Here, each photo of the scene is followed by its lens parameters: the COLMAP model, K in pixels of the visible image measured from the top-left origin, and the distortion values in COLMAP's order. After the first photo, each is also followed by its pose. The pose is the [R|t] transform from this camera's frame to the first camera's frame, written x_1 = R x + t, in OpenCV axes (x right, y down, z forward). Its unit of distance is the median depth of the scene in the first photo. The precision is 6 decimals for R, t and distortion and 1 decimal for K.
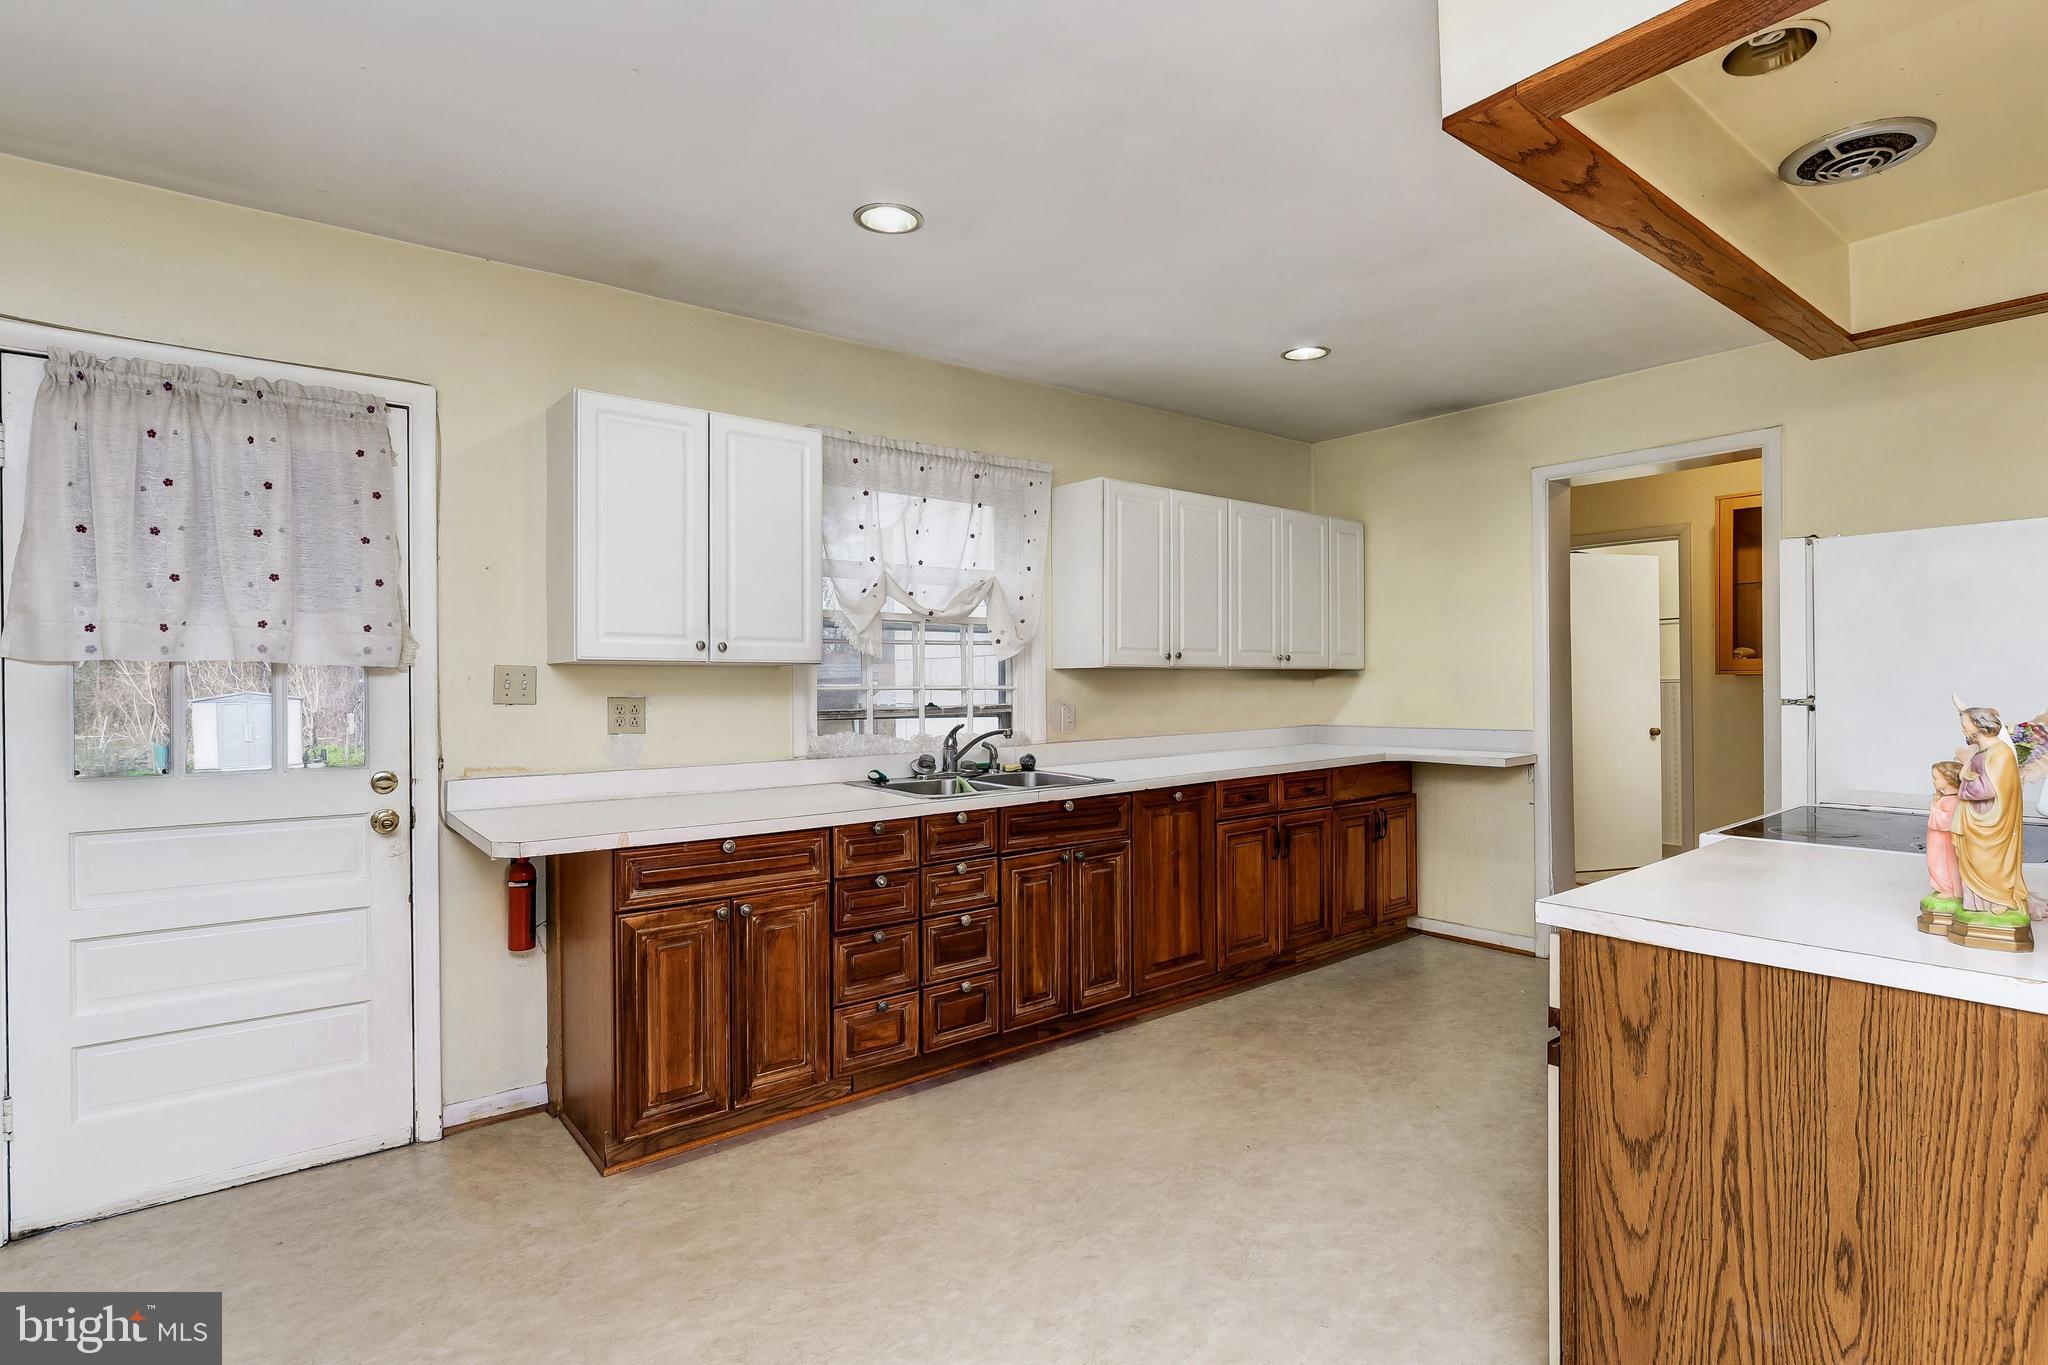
lens RADIAL K [[1023.9, 0, 1034.5], [0, 1023.9, 684.7], [0, 0, 1]] dist [-0.003646, 0.001161]
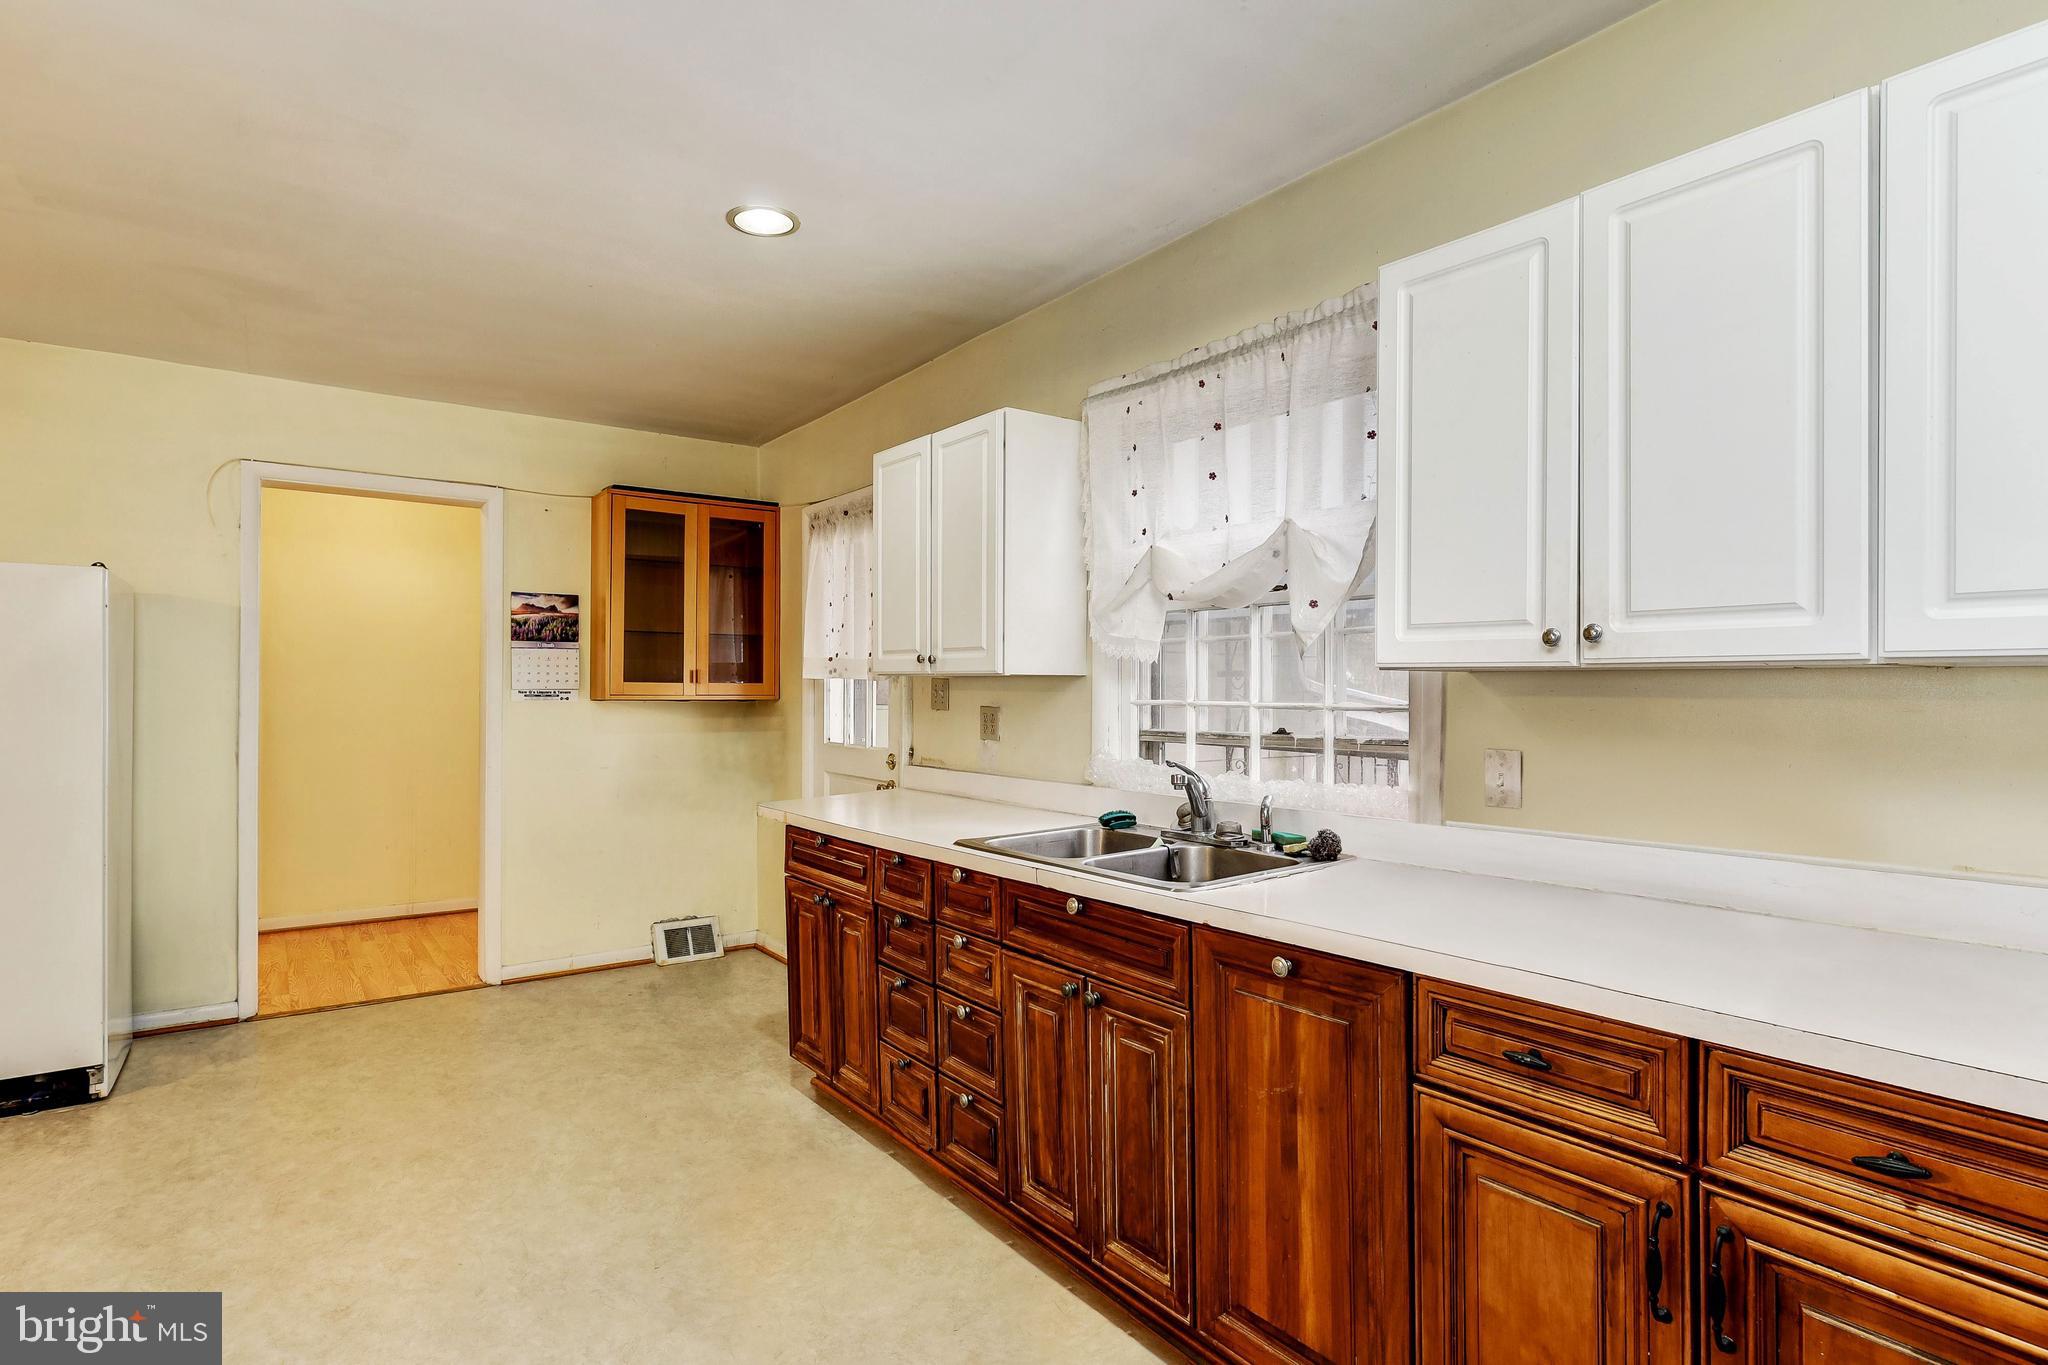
lens RADIAL K [[1037.8, 0, 1024.0], [0, 1037.8, 682.5], [0, 0, 1]] dist [-0.015354, 0.000666]
pose [[-0.045491, 0.000673, -0.998965, 0.725860], [-0.003171, 0.999995, 0.000818, -0.014842], [0.998960, 0.003205, -0.045488, 1.126967]]
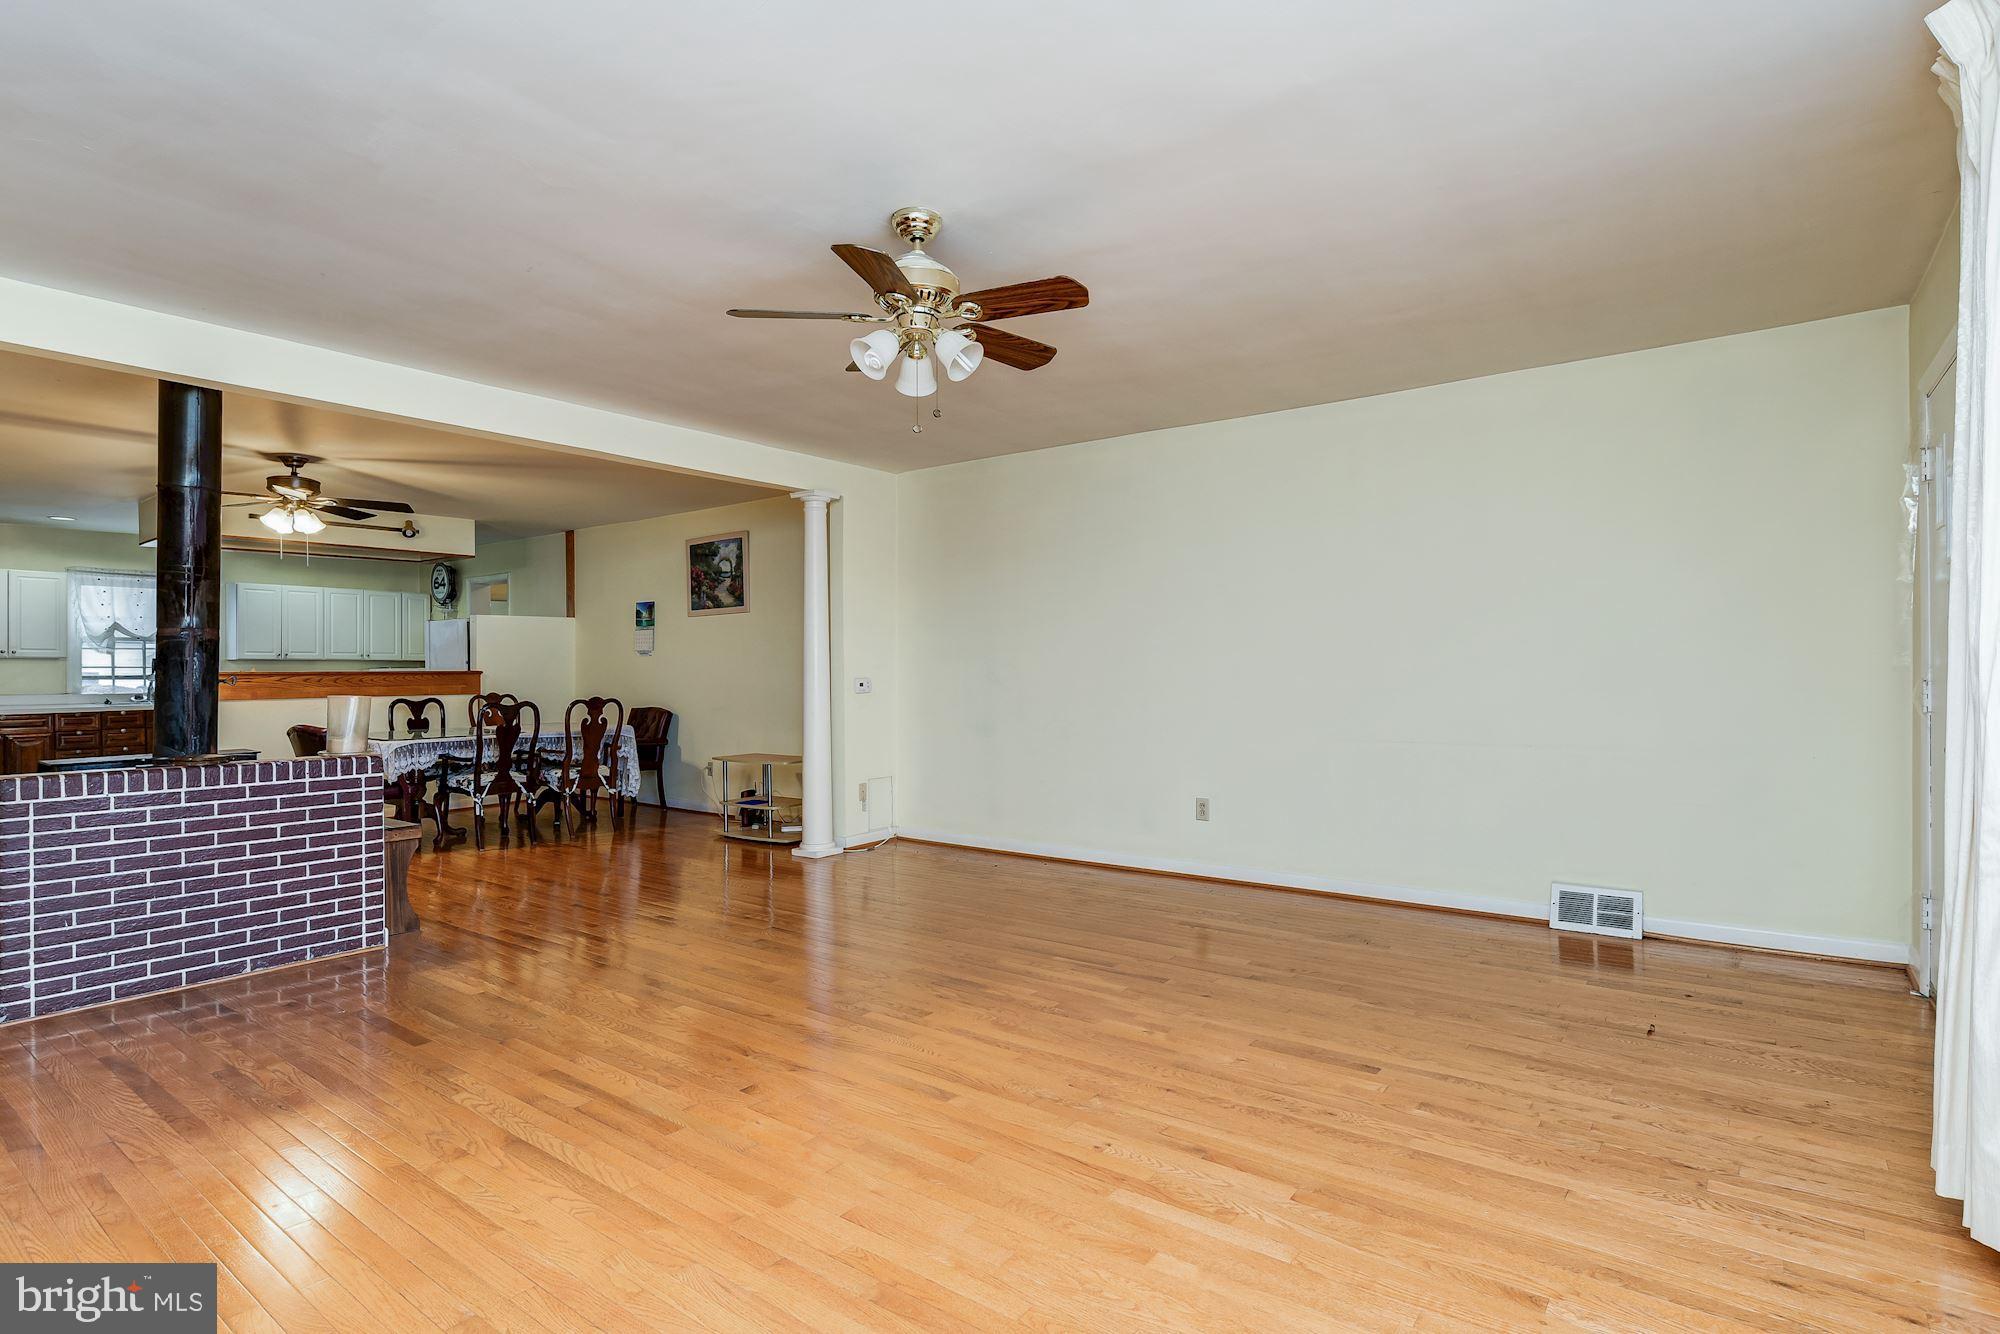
lens RADIAL K [[995.0, 0, 994.3], [0, 995.0, 672.0], [0, 0, 1]] dist [-0.000107, 0.000899]
pose [[0.971685, 0.000317, 0.236281, 1.679068], [-0.000532, 1.000000, 0.000845, 0.015669], [-0.236281, -0.000947, 0.971684, -2.319959]]
